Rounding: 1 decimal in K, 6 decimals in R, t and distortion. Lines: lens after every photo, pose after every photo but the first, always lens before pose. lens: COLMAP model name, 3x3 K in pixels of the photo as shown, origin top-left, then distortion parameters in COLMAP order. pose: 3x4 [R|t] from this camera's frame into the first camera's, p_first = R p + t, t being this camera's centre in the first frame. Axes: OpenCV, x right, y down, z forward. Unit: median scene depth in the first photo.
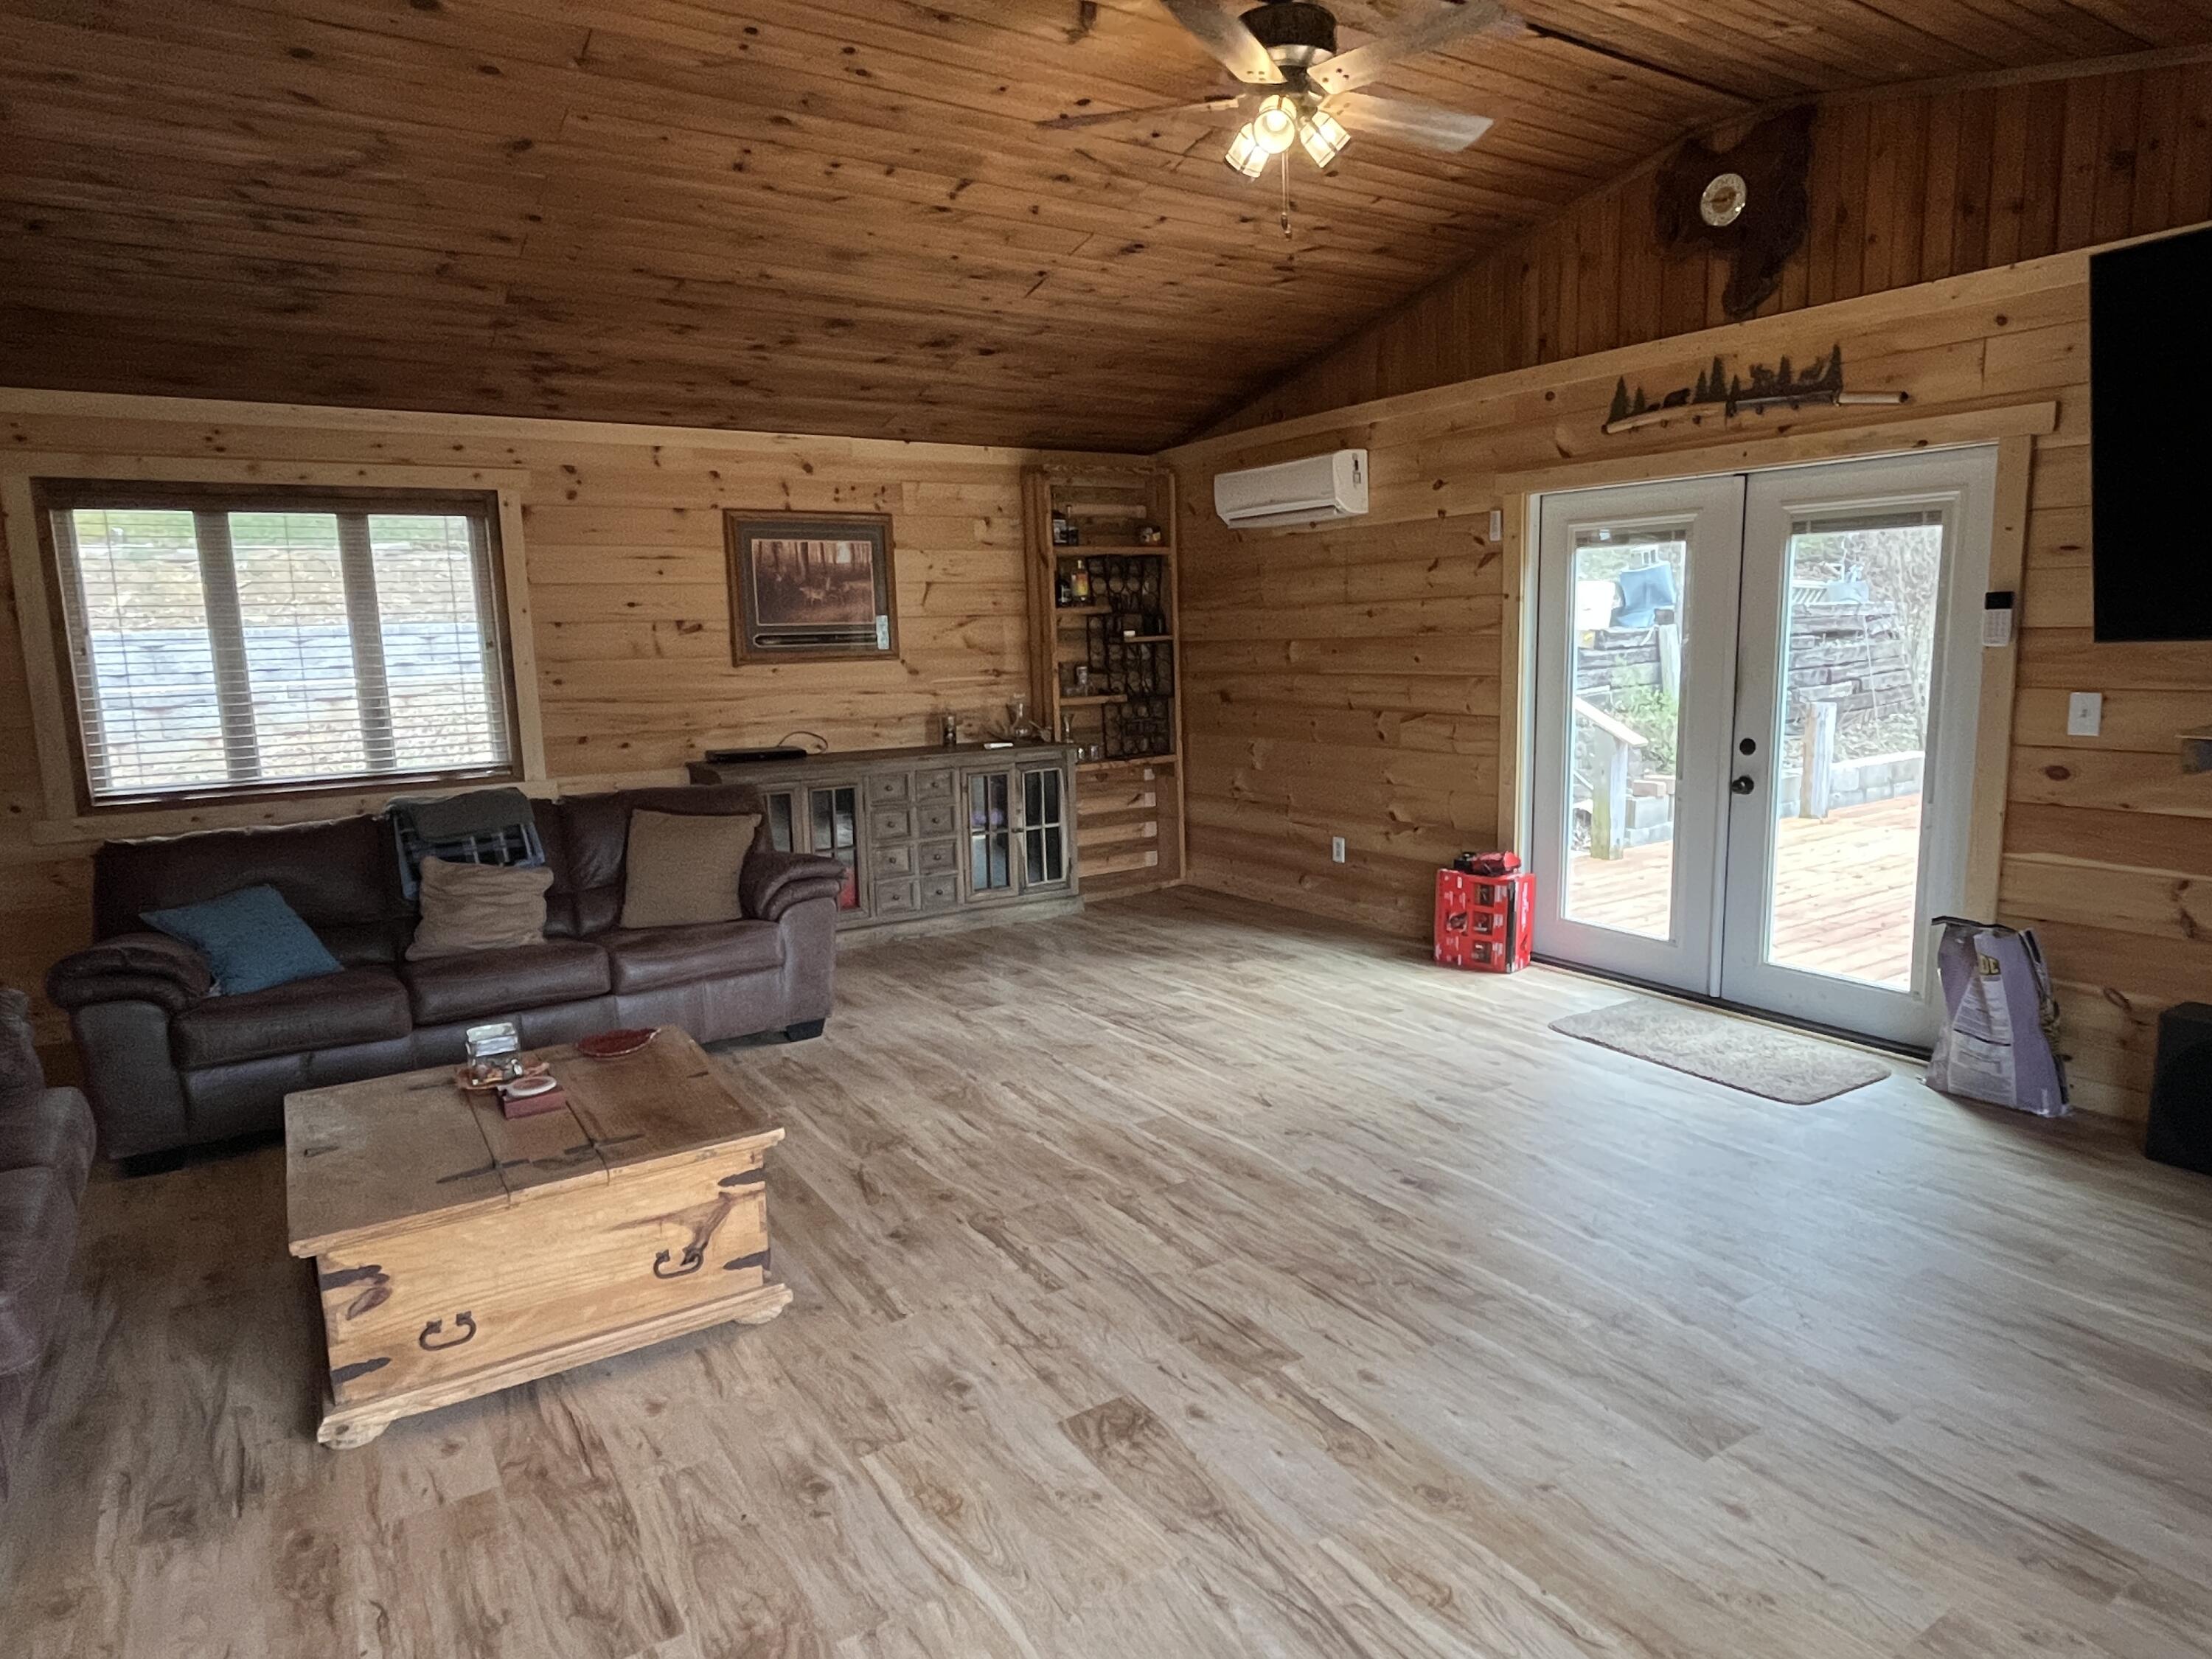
lens RADIAL K [[1292.4, 0, 1111.8], [0, 1292.4, 829.1], [0, 0, 1]] dist [-0.003652, 0.000233]
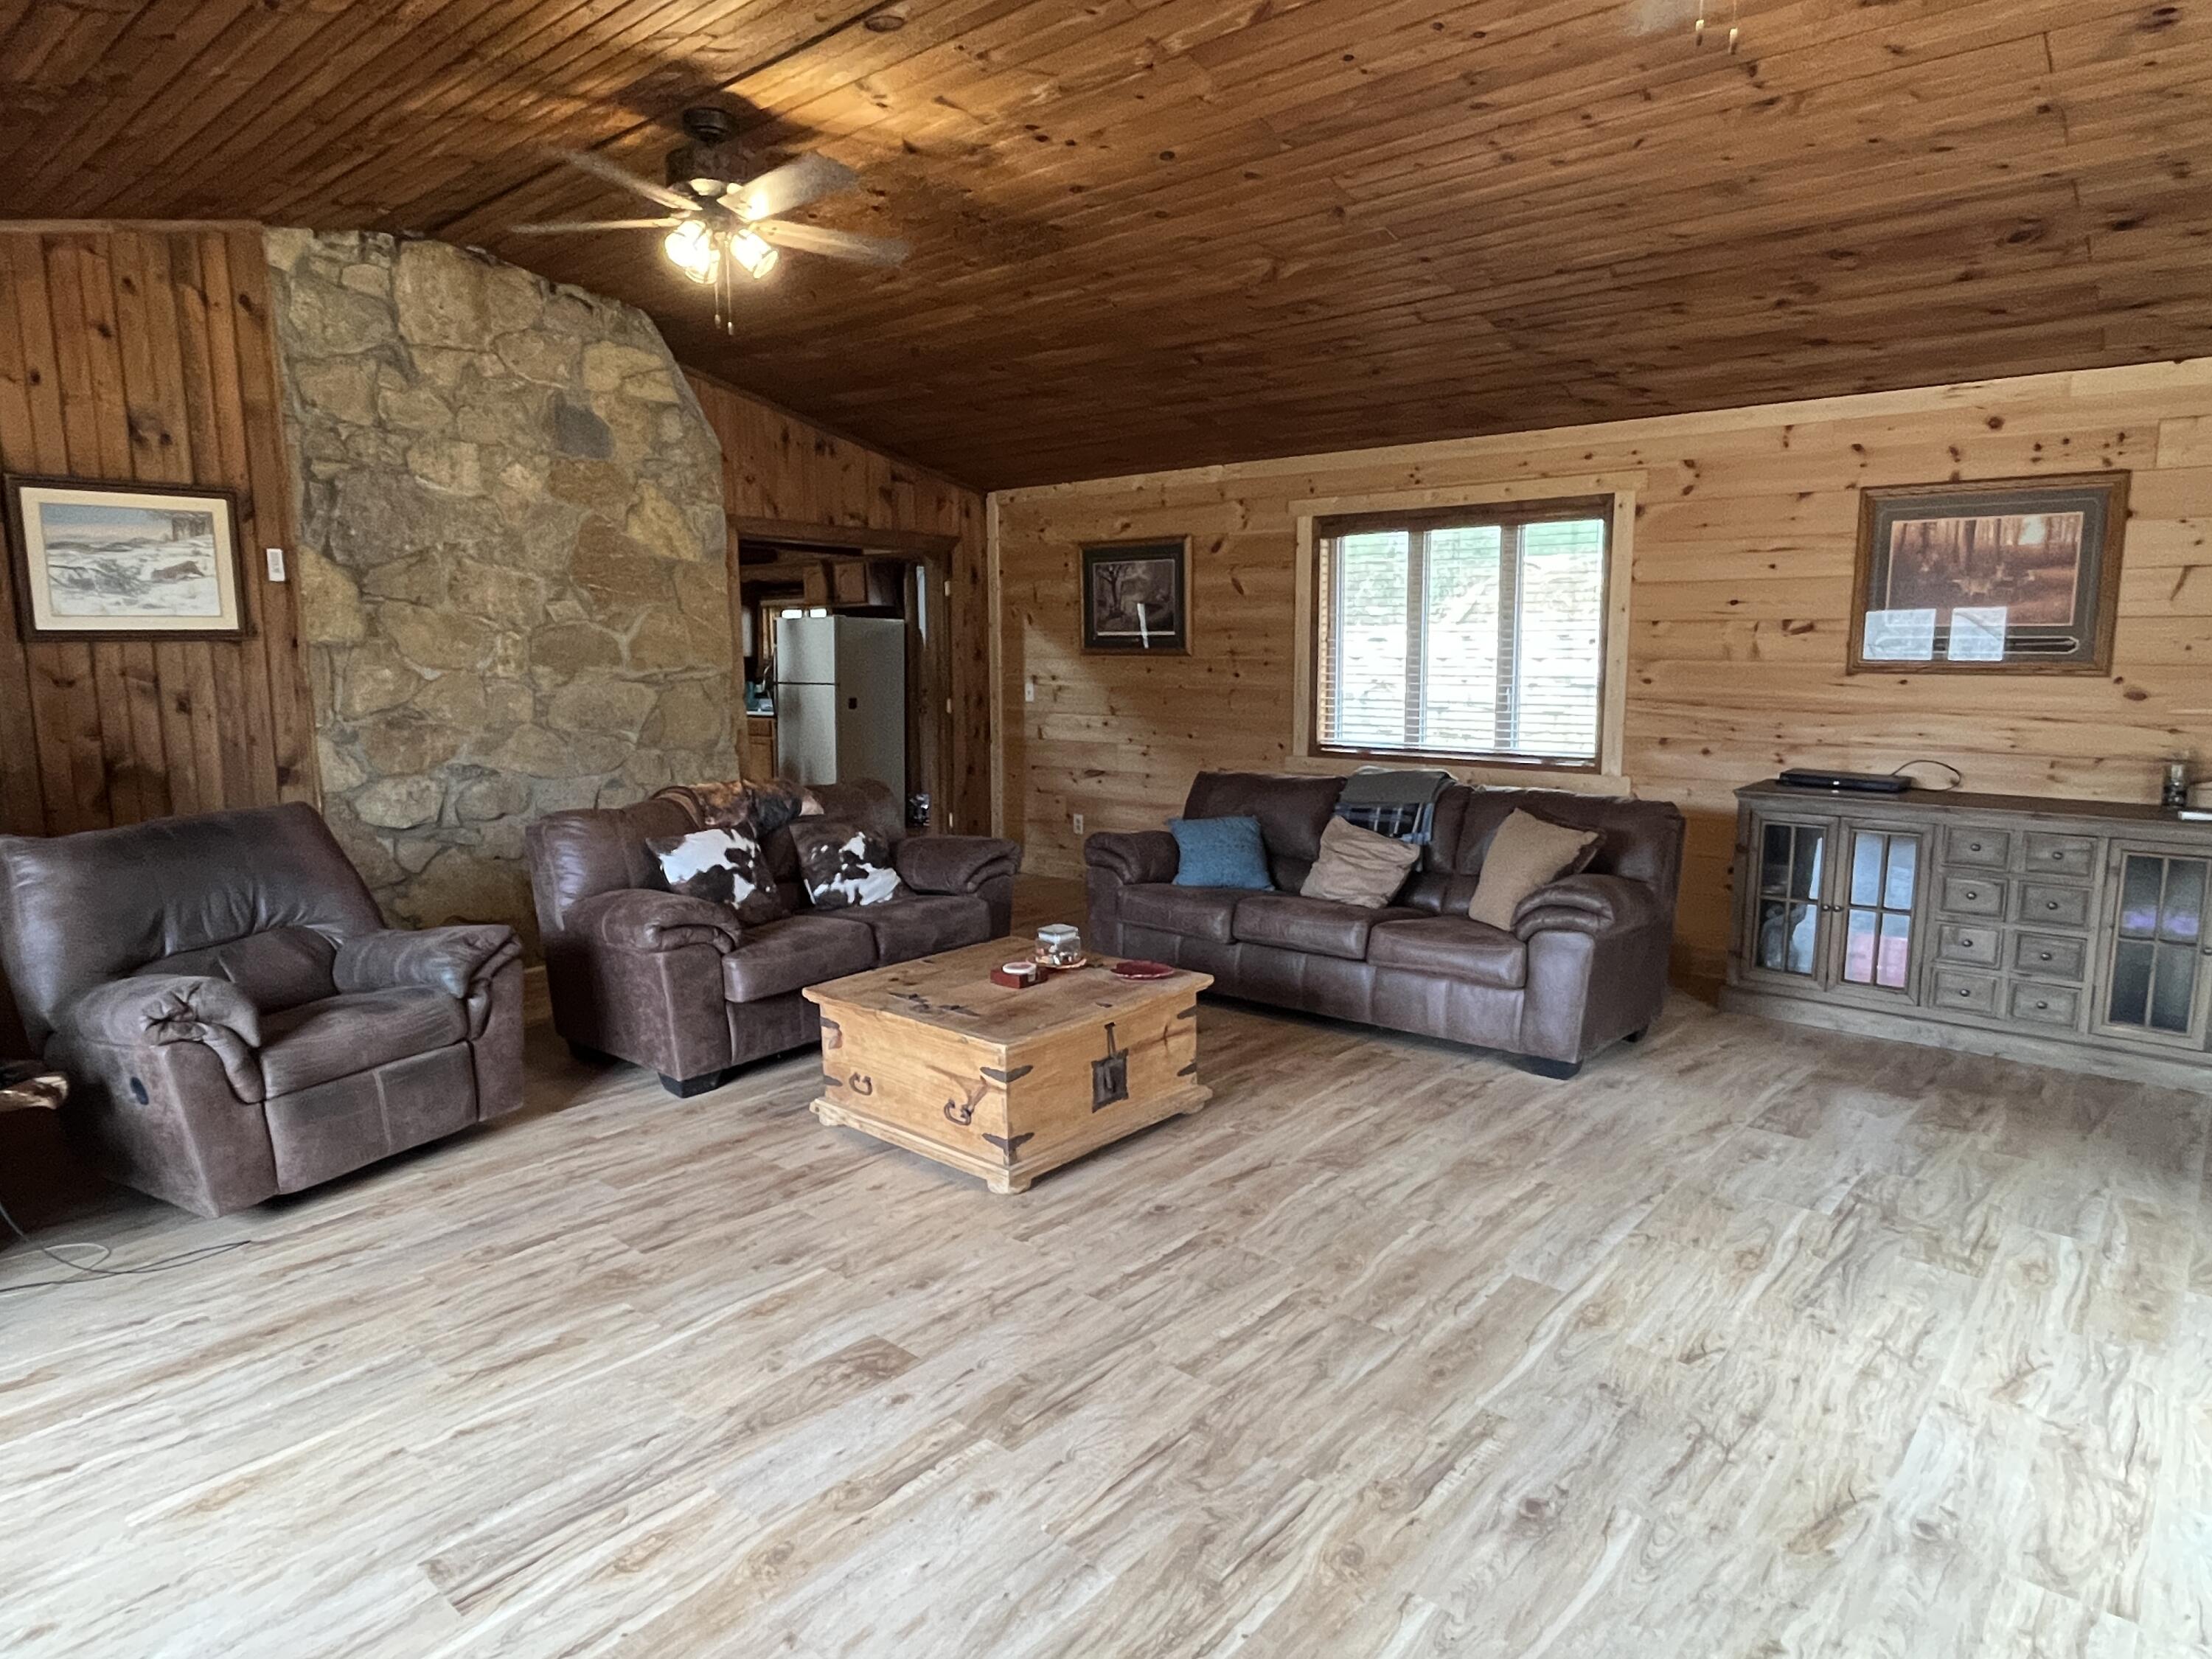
lens RADIAL K [[1292.4, 0, 1111.8], [0, 1292.4, 829.1], [0, 0, 1]] dist [-0.003652, 0.000233]
pose [[0.287768, 0.163274, -0.943680, 0.539063], [-0.149775, 0.980908, 0.124043, -0.083233], [0.945916, 0.105644, 0.306728, 0.414624]]
